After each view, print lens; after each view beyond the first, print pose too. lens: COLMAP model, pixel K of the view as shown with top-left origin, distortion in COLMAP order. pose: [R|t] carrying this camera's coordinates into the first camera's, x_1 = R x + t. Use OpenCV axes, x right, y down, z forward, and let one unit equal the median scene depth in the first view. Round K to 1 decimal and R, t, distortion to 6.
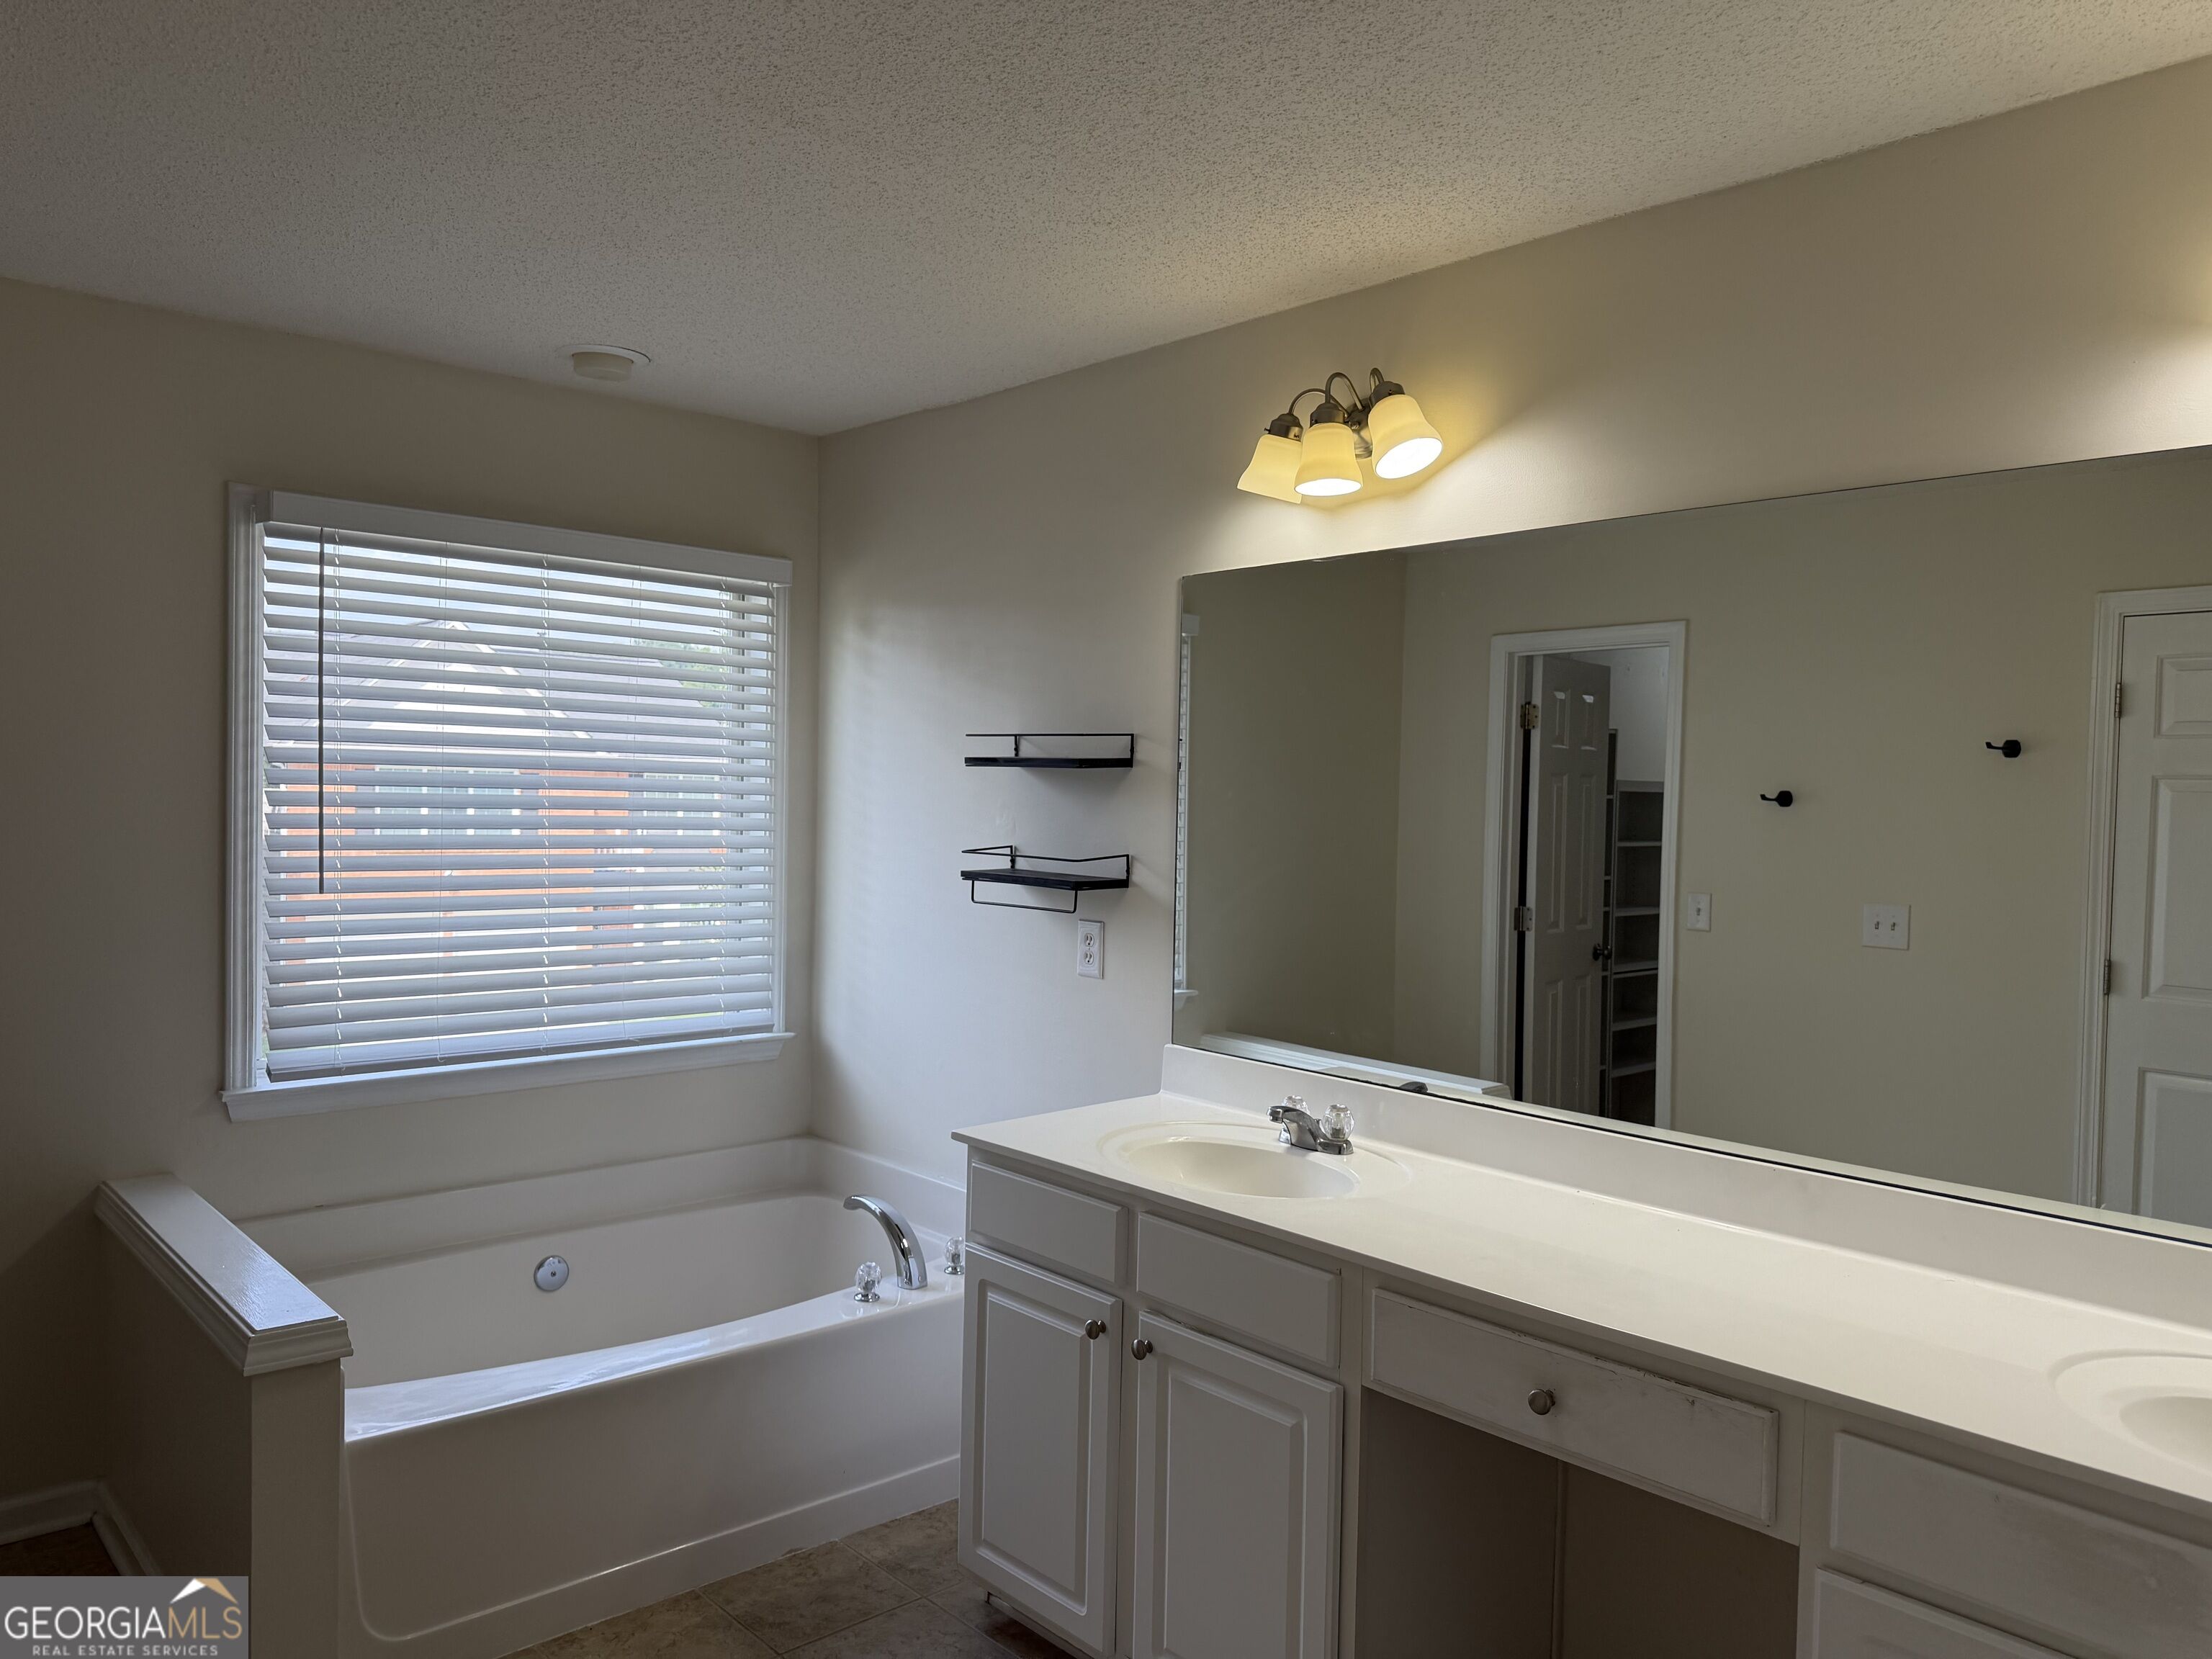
lens RADIAL K [[1586.6, 0, 1129.9], [0, 1586.6, 821.9], [0, 0, 1]] dist [0.185309, -0.332796]
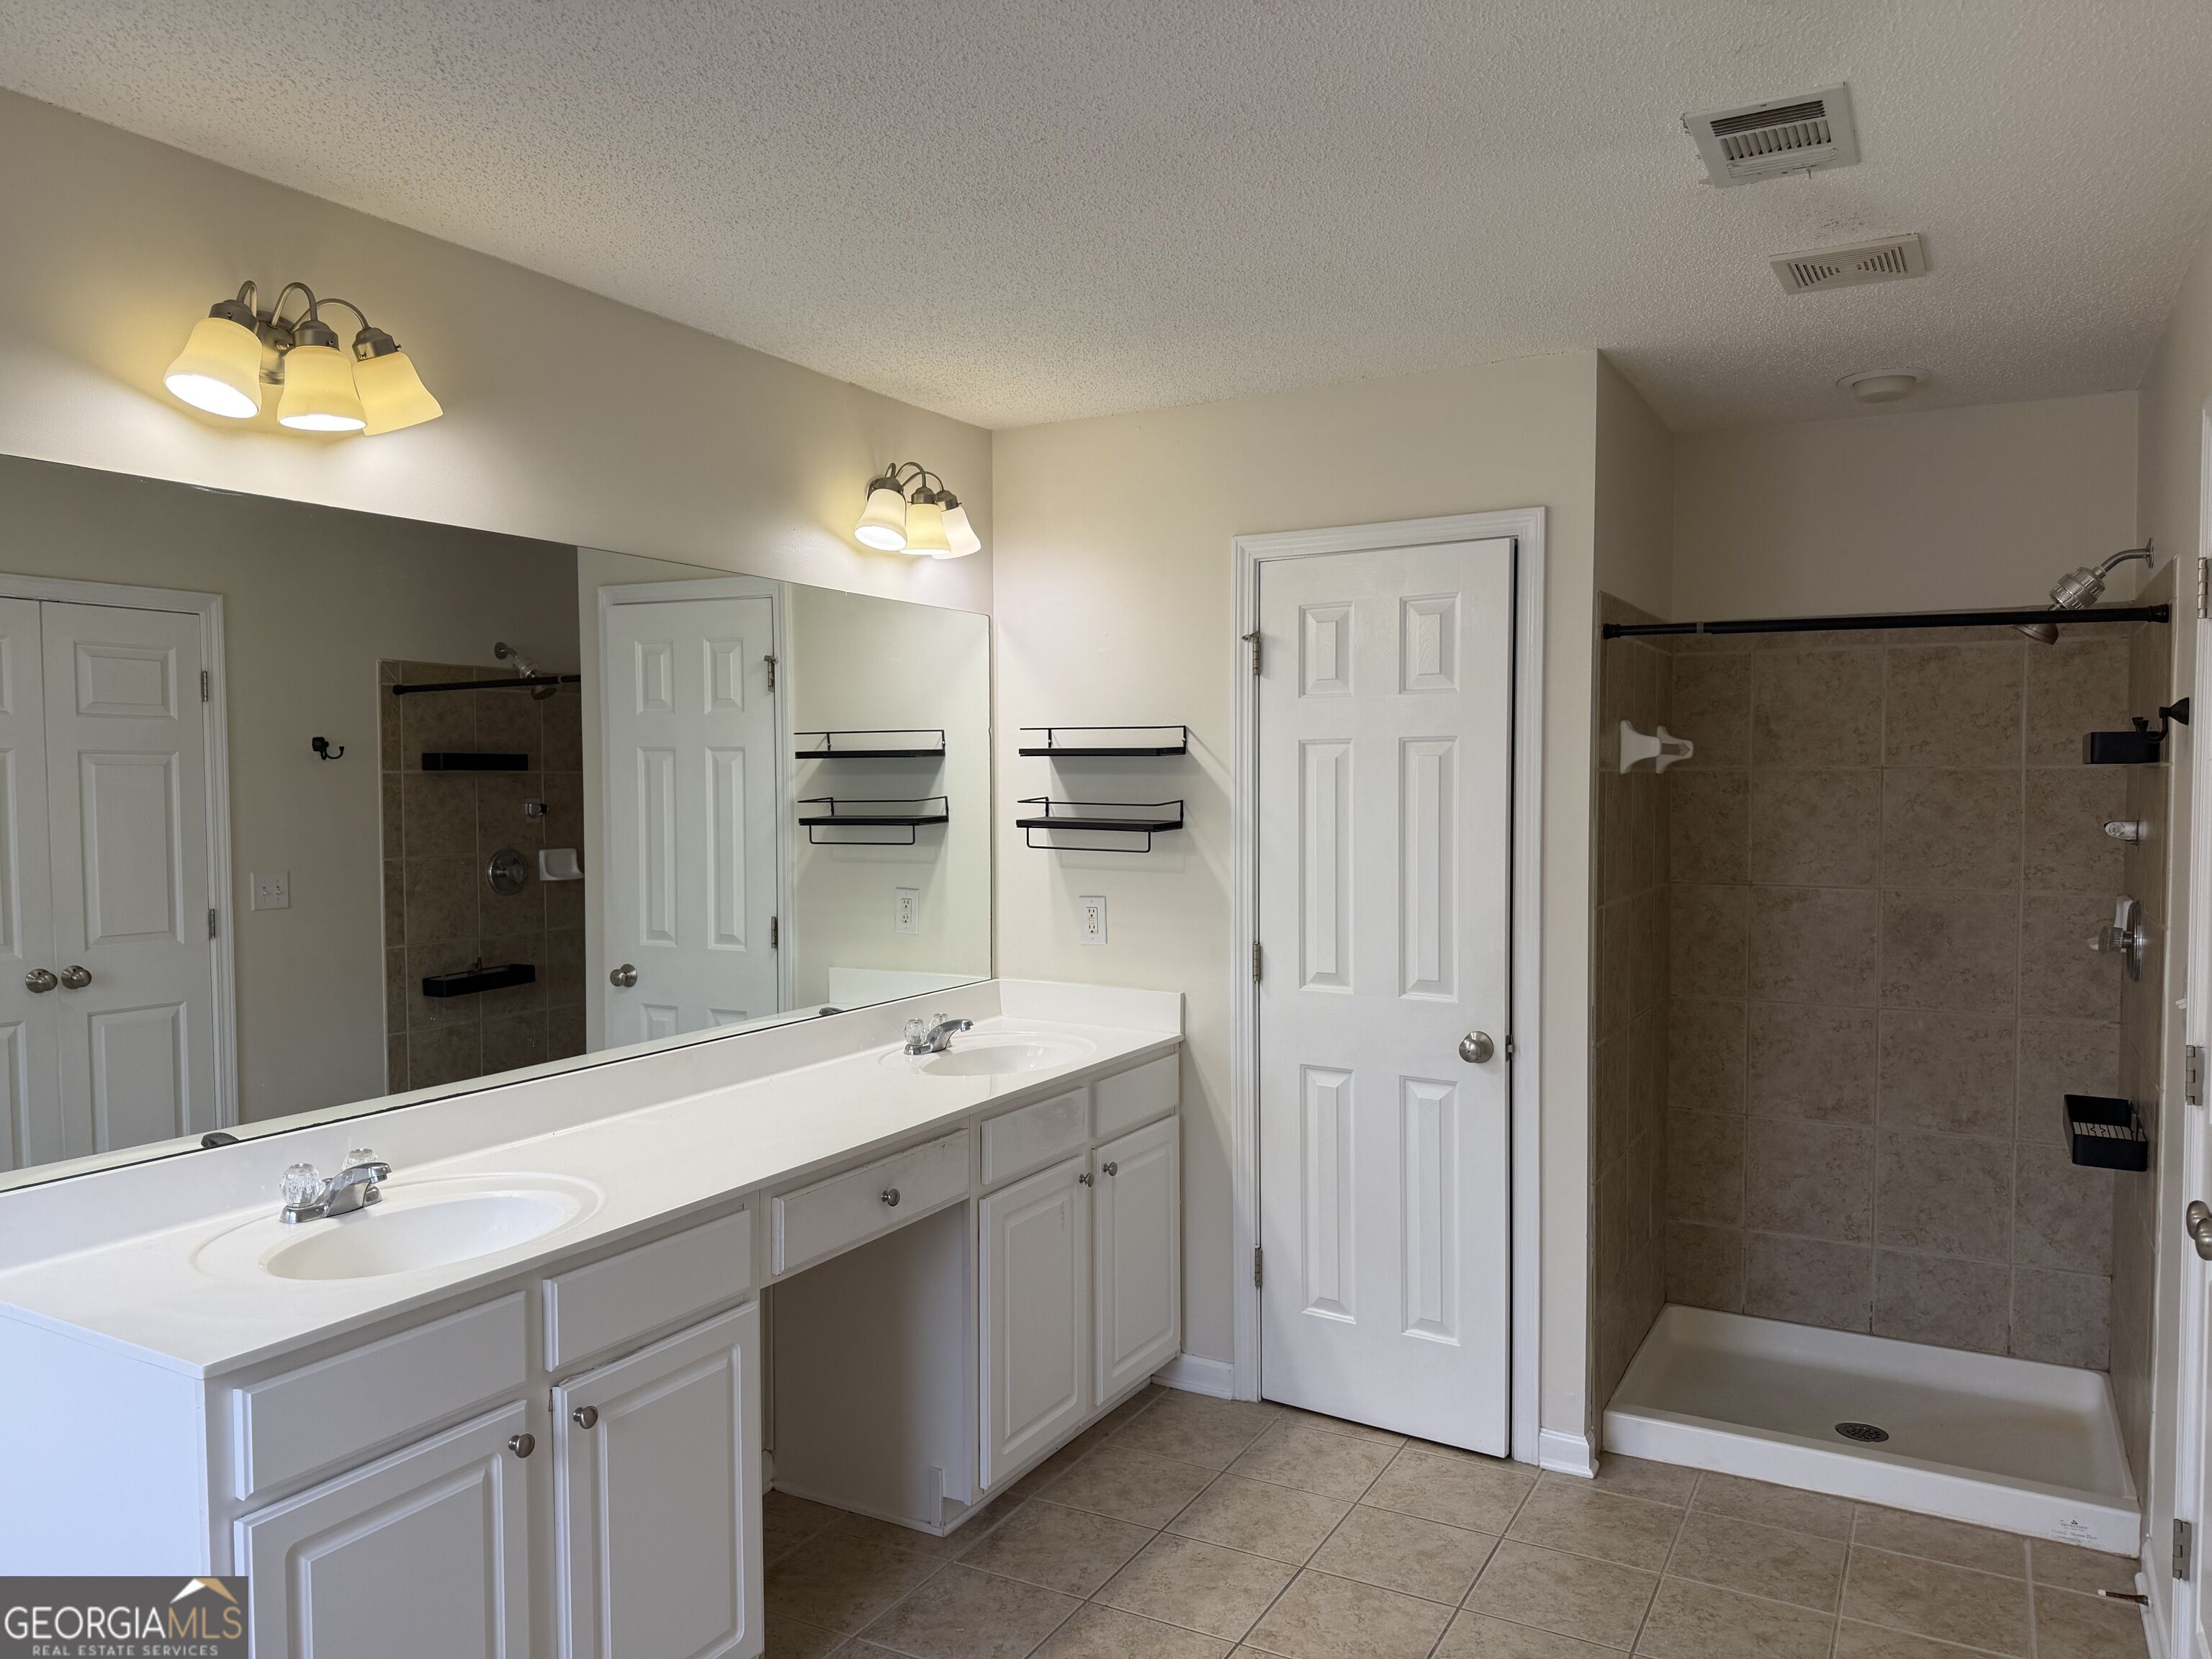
lens RADIAL K [[1586.6, 0, 1129.9], [0, 1586.6, 821.9], [0, 0, 1]] dist [0.185309, -0.332796]
pose [[-0.309126, -0.038956, 0.950223, -1.051498], [0.037629, 0.997877, 0.053151, -0.039687], [-0.950277, 0.052186, -0.307004, 1.111026]]
